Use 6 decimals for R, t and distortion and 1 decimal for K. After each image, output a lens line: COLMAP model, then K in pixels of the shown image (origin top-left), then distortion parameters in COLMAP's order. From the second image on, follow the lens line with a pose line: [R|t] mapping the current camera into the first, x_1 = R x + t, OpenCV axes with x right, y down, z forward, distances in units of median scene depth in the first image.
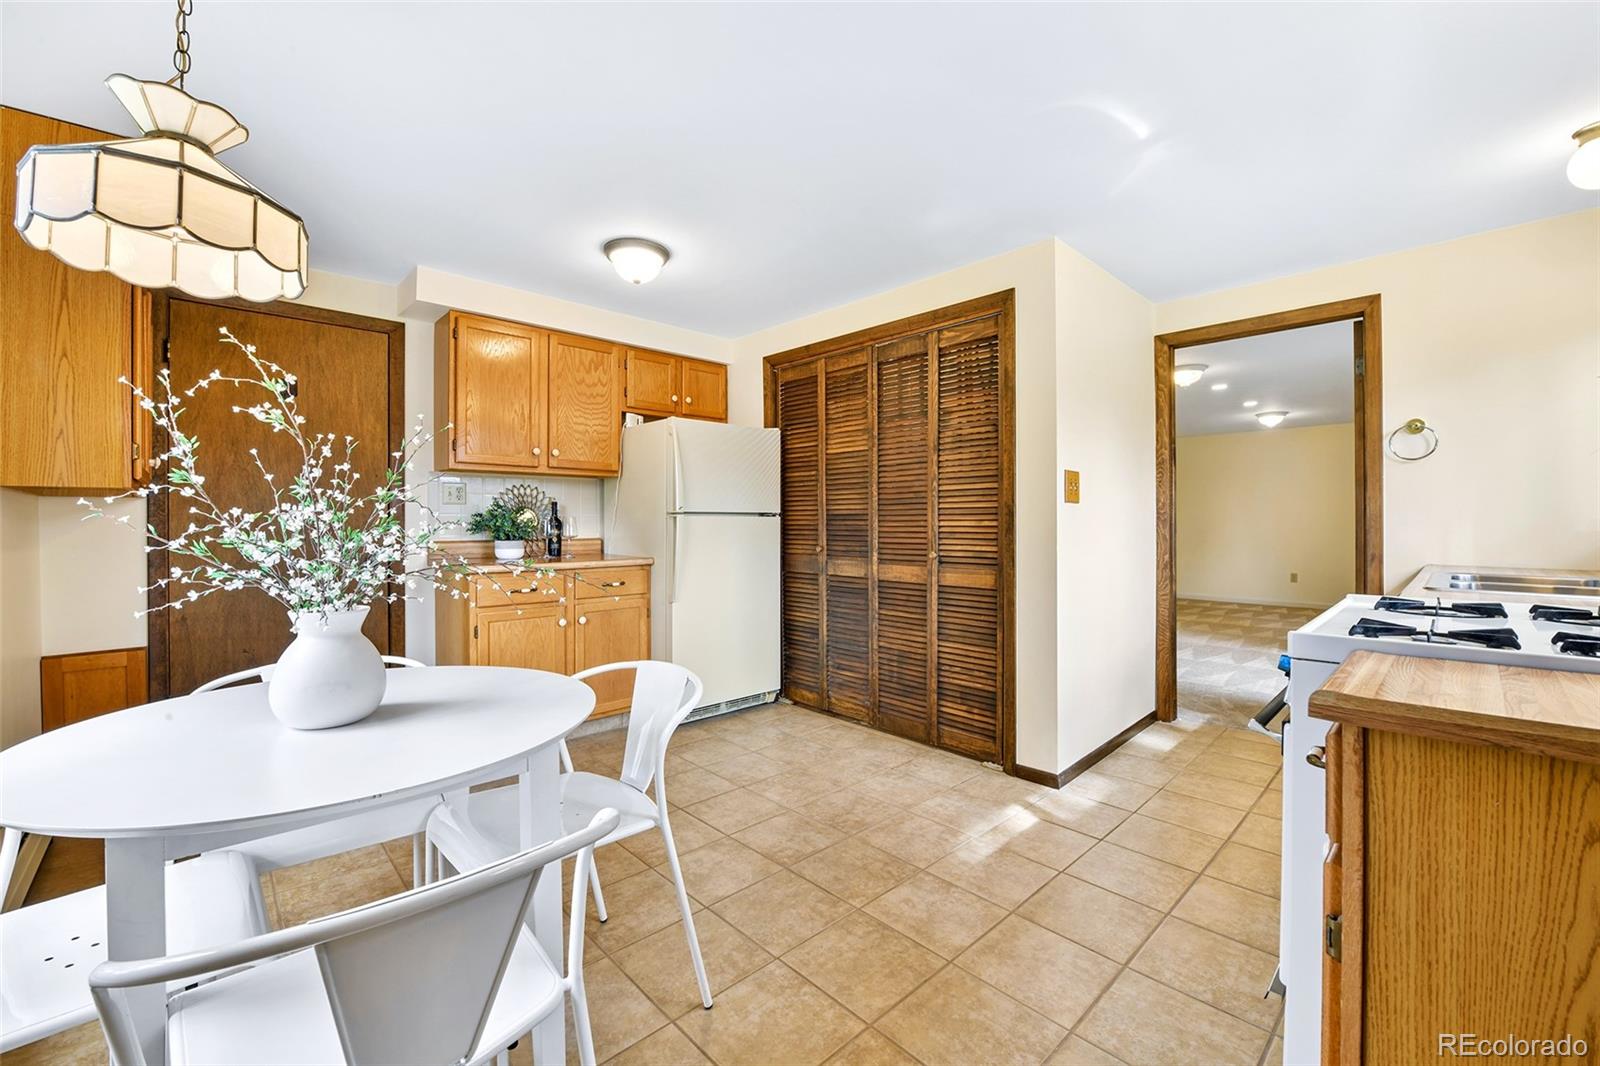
lens RADIAL K [[653.0, 0, 796.7], [0, 653.0, 531.1], [0, 0, 1]] dist [-0.012973, -0.000441]
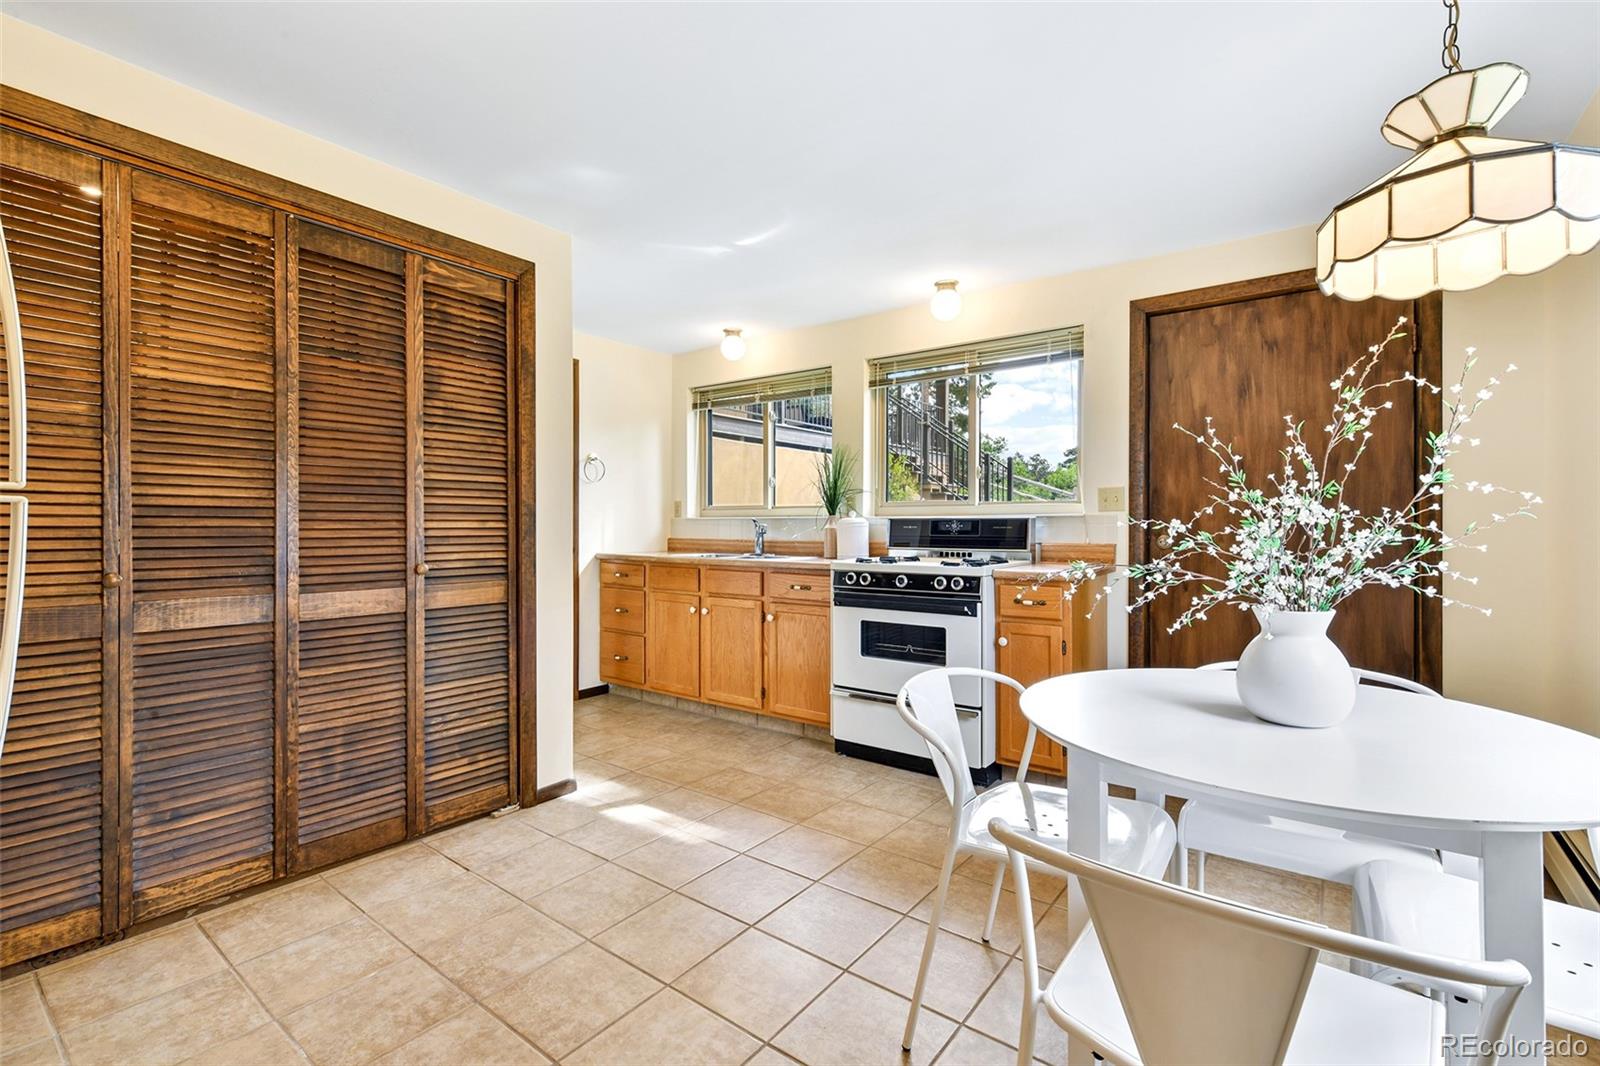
lens RADIAL K [[703.3, 0, 799.9], [0, 703.3, 533.8], [0, 0, 1]] dist [-0.000849, 0.000081]
pose [[-0.169595, -0.010043, 0.985463, -0.623204], [0.010522, 0.999873, 0.012001, -0.006663], [-0.985458, 0.012404, -0.169467, 0.726744]]
